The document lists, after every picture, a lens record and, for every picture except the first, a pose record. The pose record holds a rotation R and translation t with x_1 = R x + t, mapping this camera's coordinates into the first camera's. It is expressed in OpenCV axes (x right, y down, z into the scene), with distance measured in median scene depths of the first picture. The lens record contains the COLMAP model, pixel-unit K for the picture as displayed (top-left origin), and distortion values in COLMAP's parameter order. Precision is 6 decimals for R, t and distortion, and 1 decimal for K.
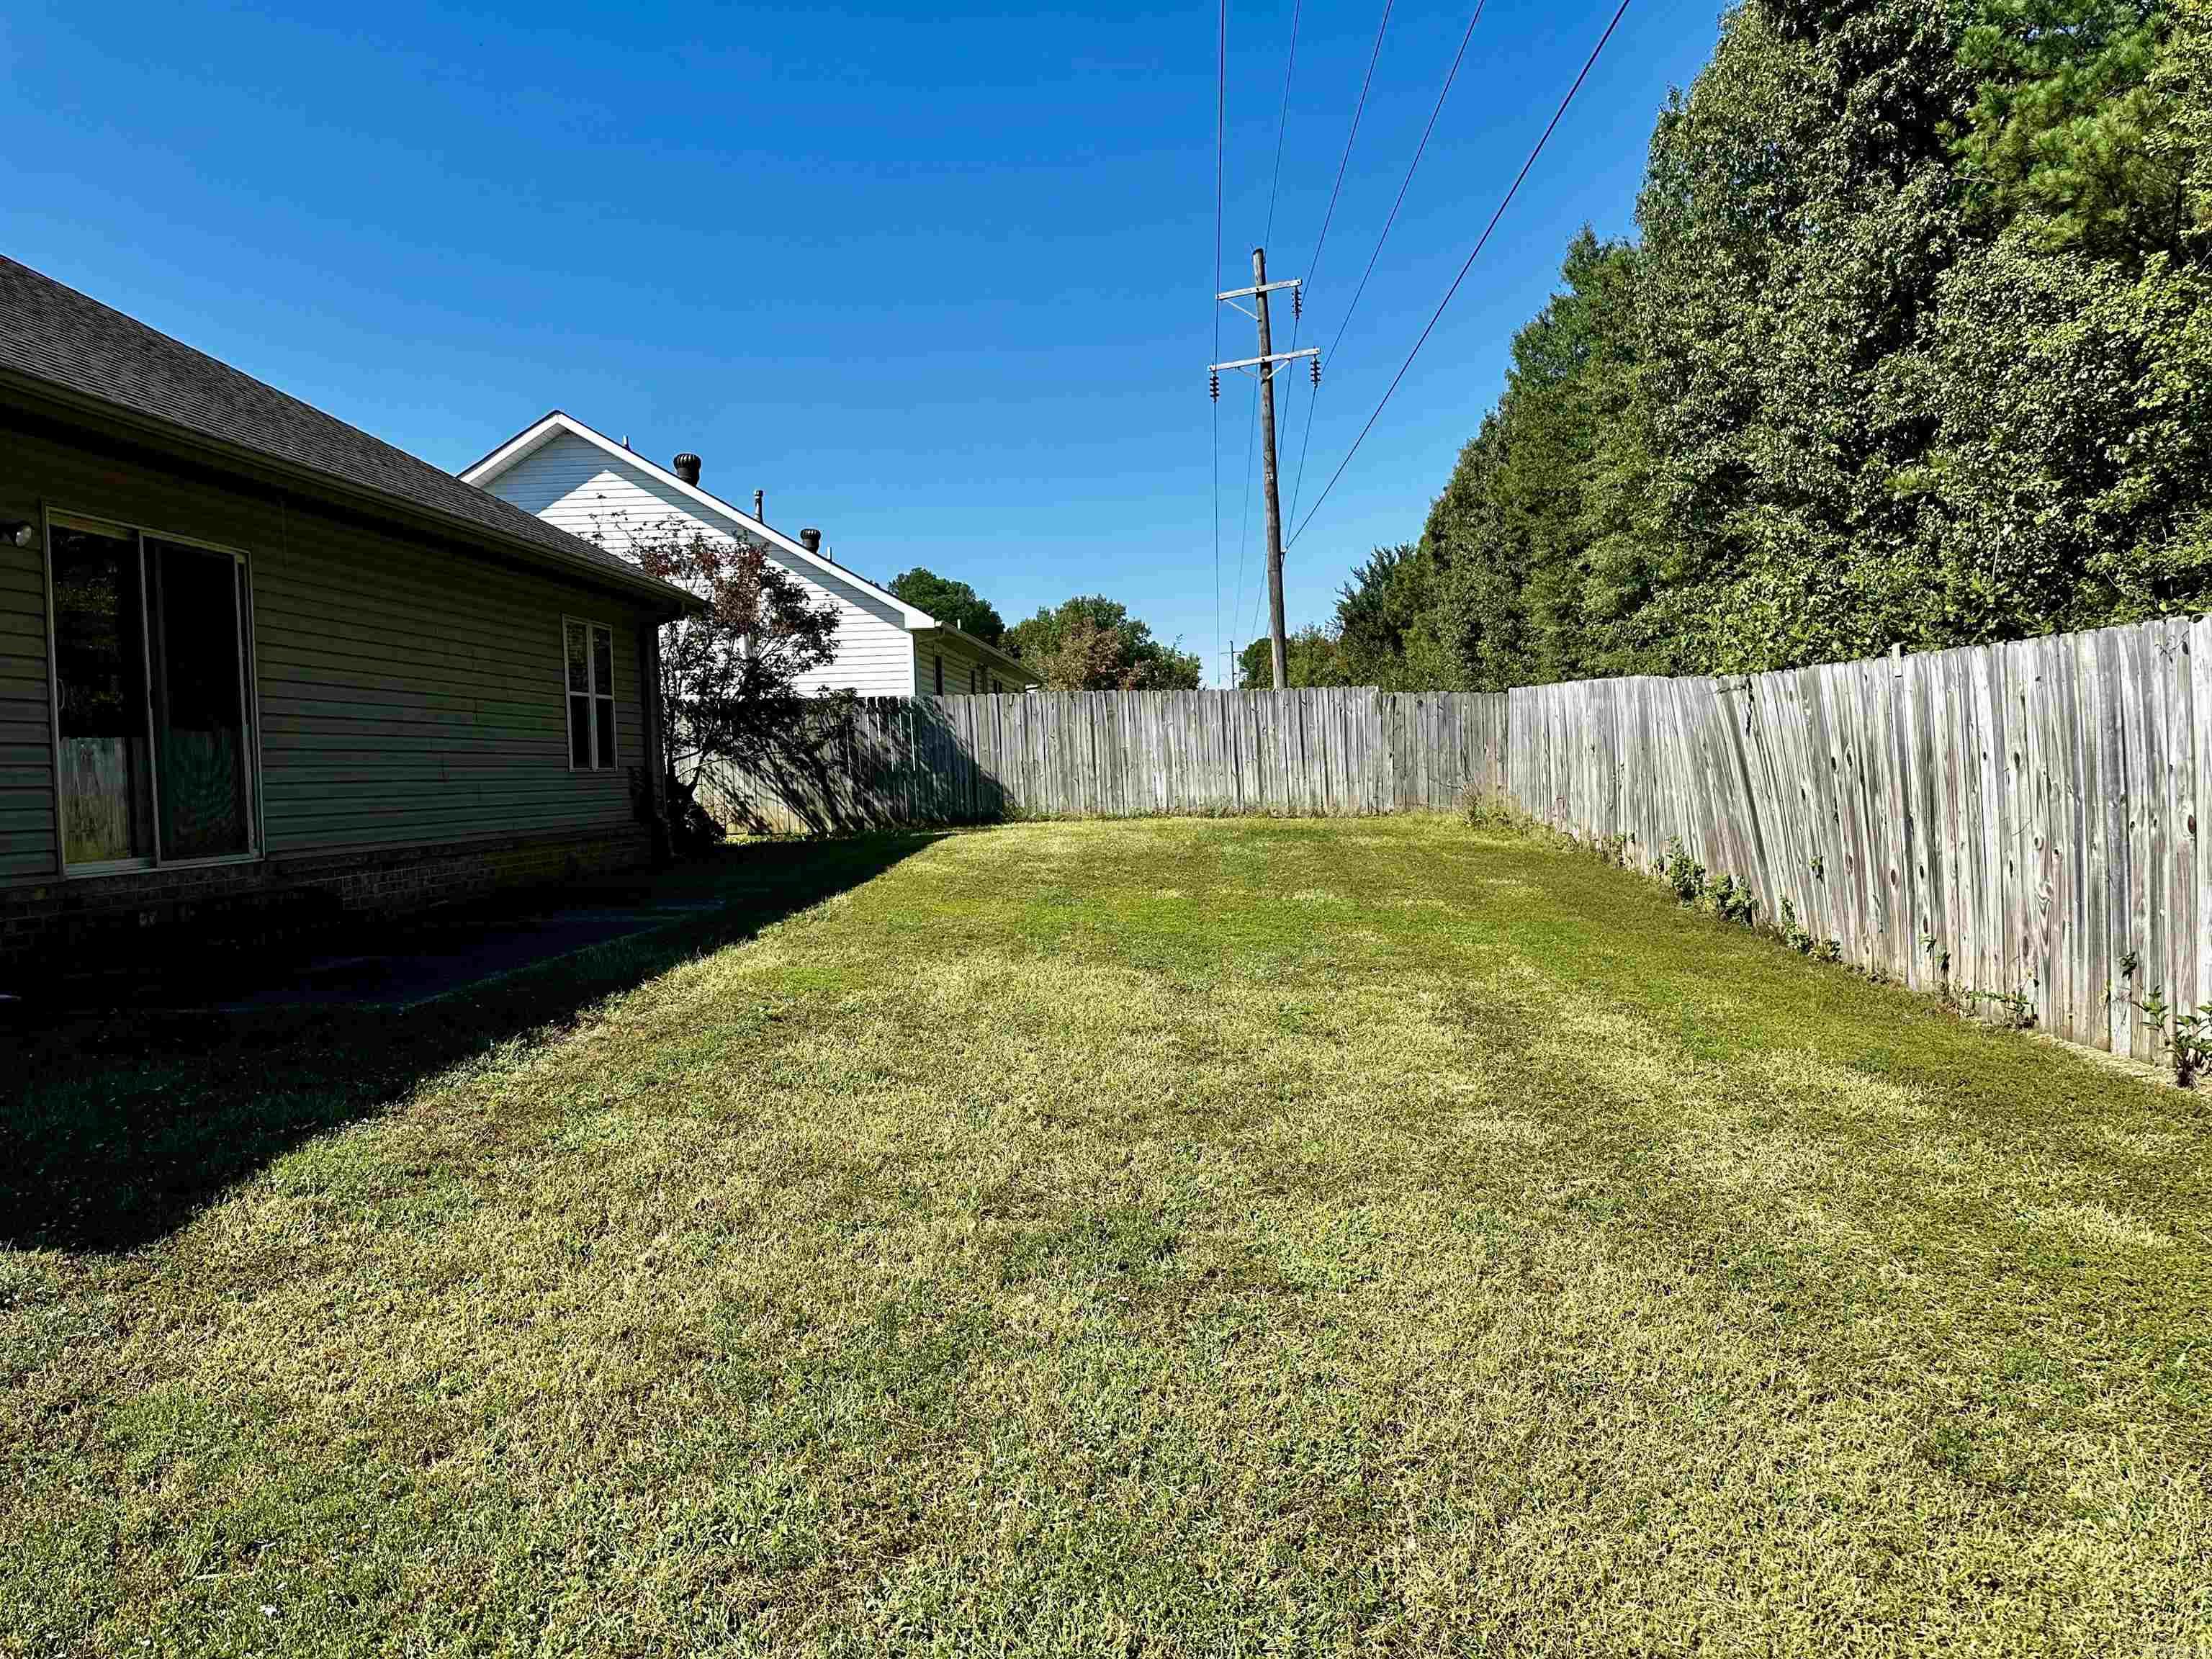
lens RADIAL K [[1562.8, 0, 1106.0], [0, 1562.8, 829.5], [0, 0, 1]] dist [0.224674, -0.466171]
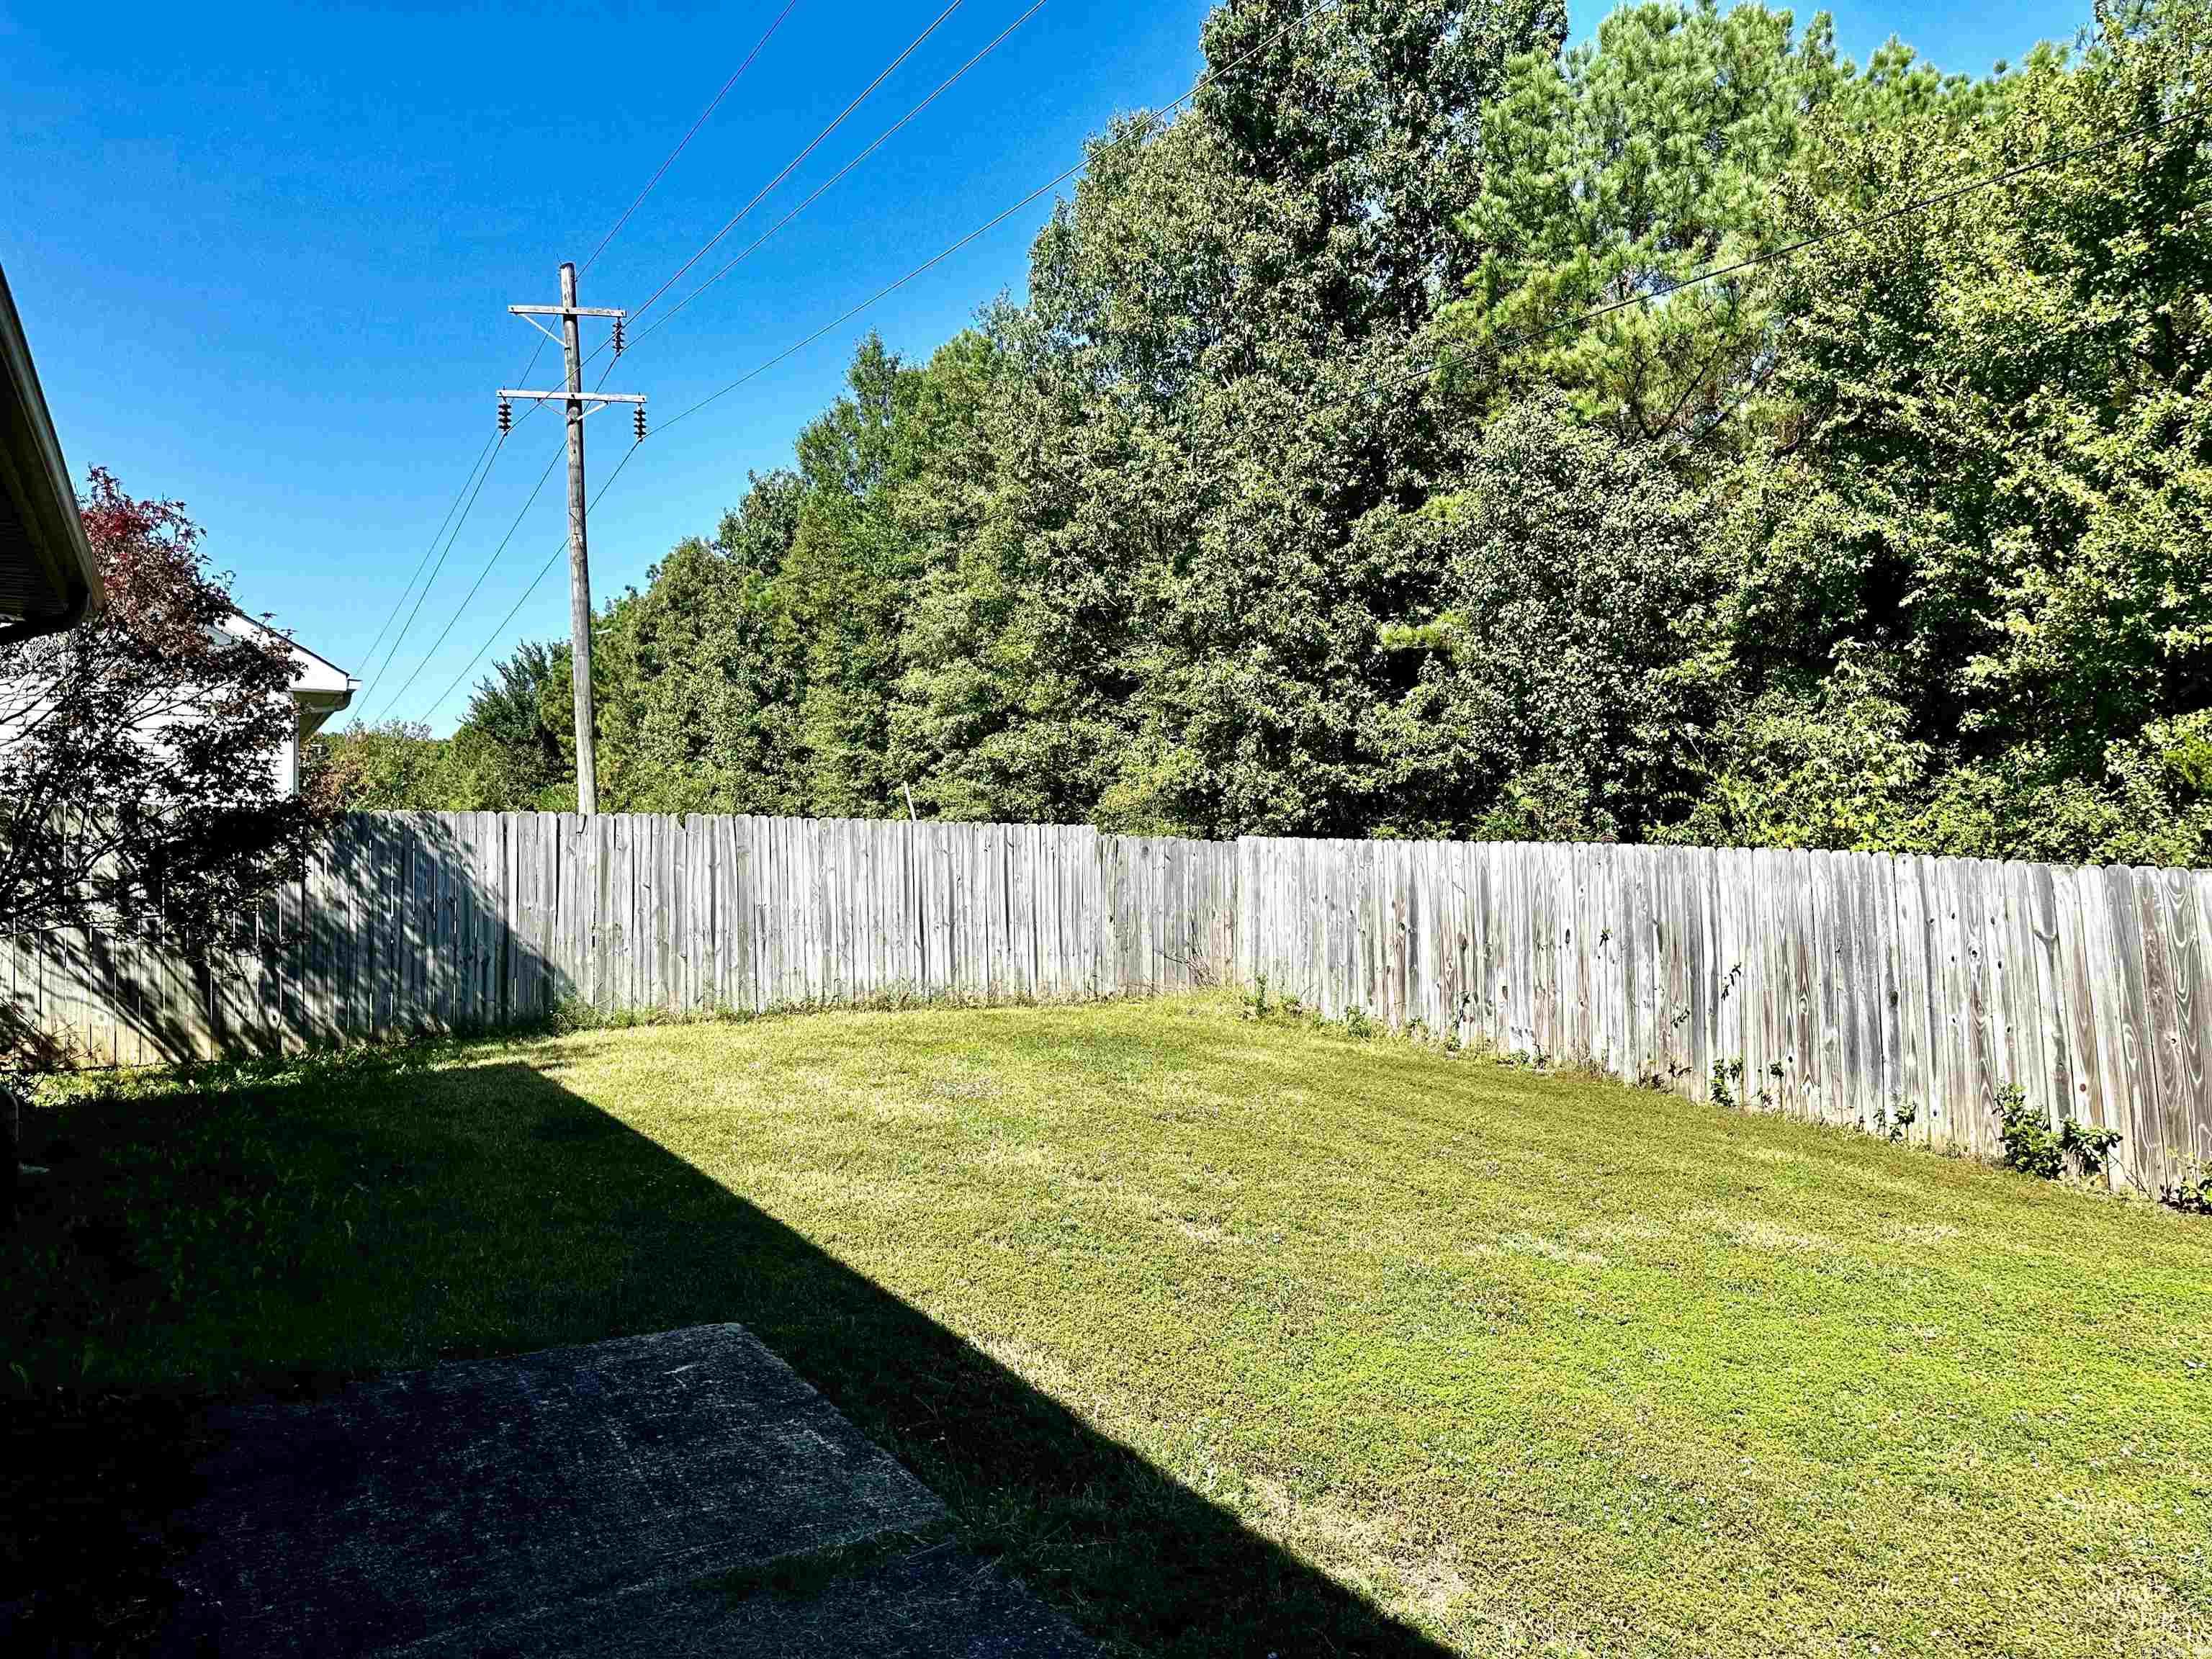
lens RADIAL K [[1539.5, 0, 1106.0], [0, 1539.5, 829.5], [0, 0, 1]] dist [0.057902, -0.082167]
pose [[0.811021, 0.036759, 0.583861, -0.195457], [0.005419, 0.997509, -0.070330, -0.030446], [-0.584992, 0.060204, 0.808802, 0.329576]]
